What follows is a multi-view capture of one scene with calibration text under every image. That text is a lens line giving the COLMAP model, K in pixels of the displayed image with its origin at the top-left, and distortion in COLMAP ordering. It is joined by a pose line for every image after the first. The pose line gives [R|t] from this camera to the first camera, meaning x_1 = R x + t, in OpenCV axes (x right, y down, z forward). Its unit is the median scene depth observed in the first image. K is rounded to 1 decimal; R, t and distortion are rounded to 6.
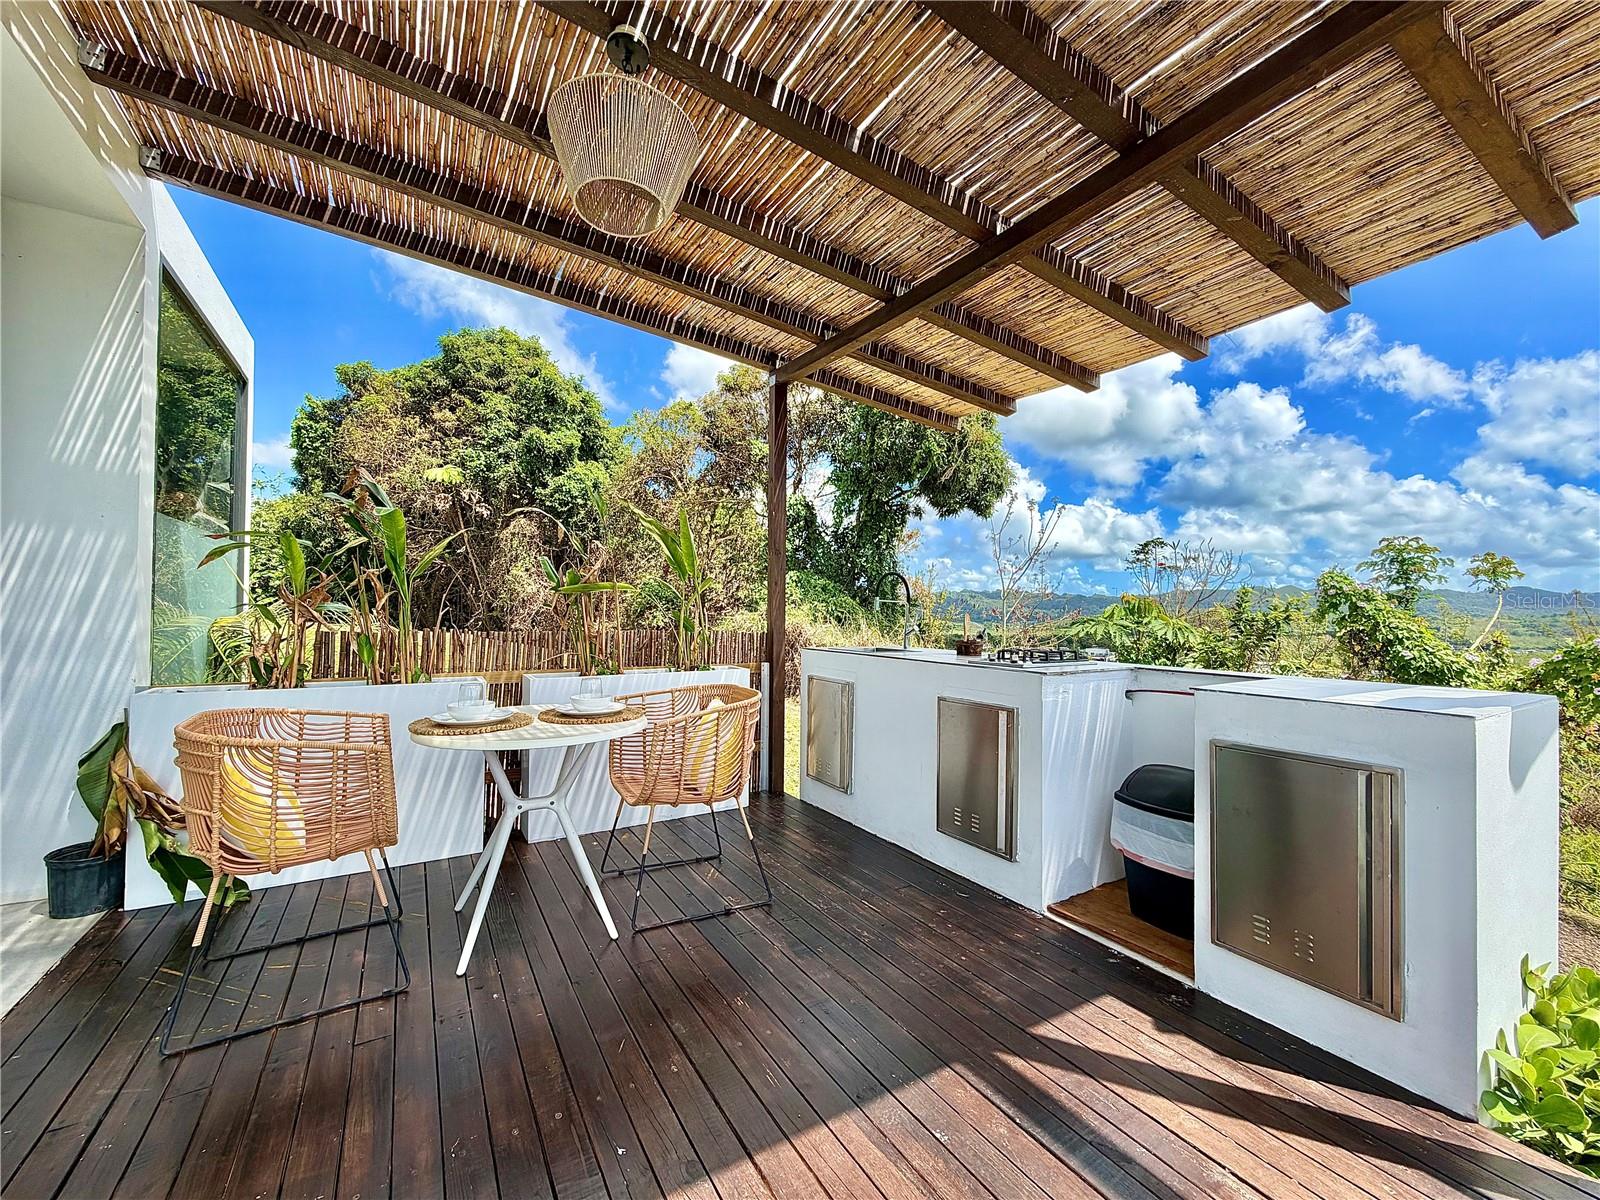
lens RADIAL K [[635.8, 0, 794.2], [0, 635.8, 603.5], [0, 0, 1]] dist [0.003949, -0.000575]
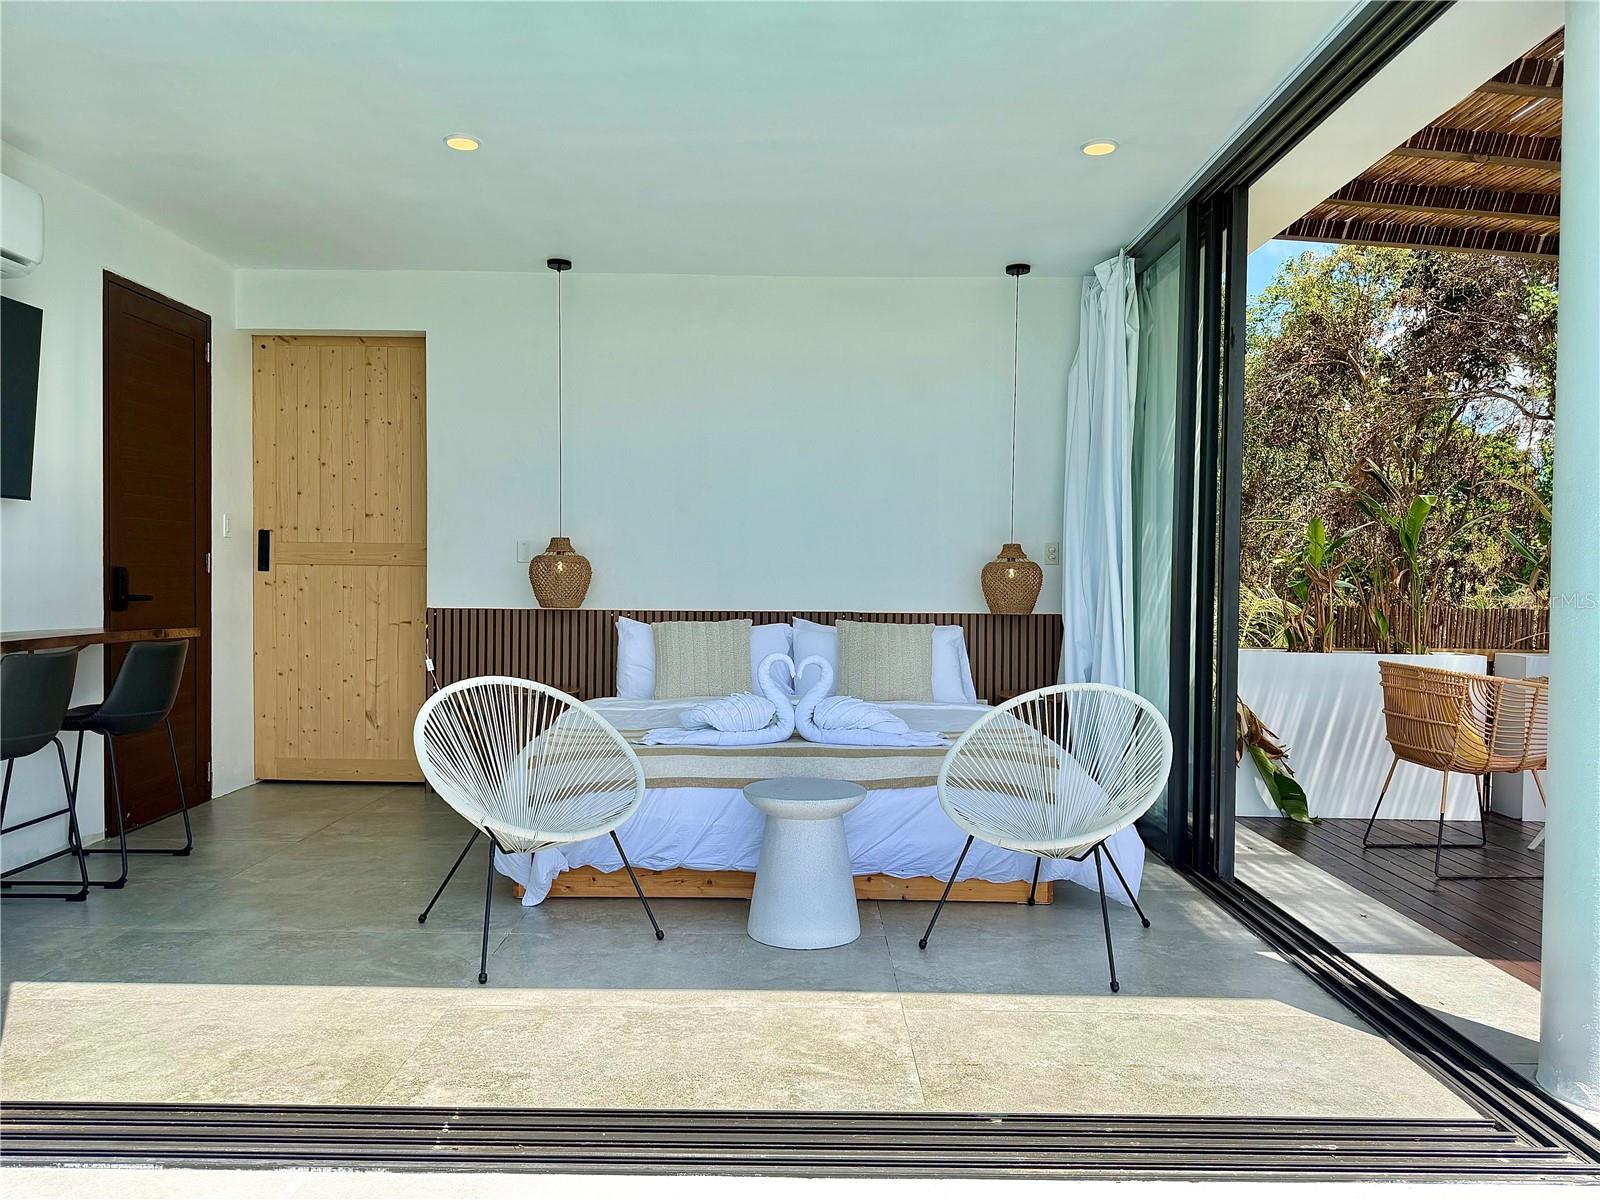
lens RADIAL K [[1127.3, 0, 794.5], [0, 1127.3, 613.6], [0, 0, 1]] dist [0.049487, -0.058319]
pose [[0.852495, 0.015168, -0.522515, -0.489484], [0.003007, 0.999420, 0.033918, -0.013028], [0.522726, -0.030486, 0.851955, -1.183471]]
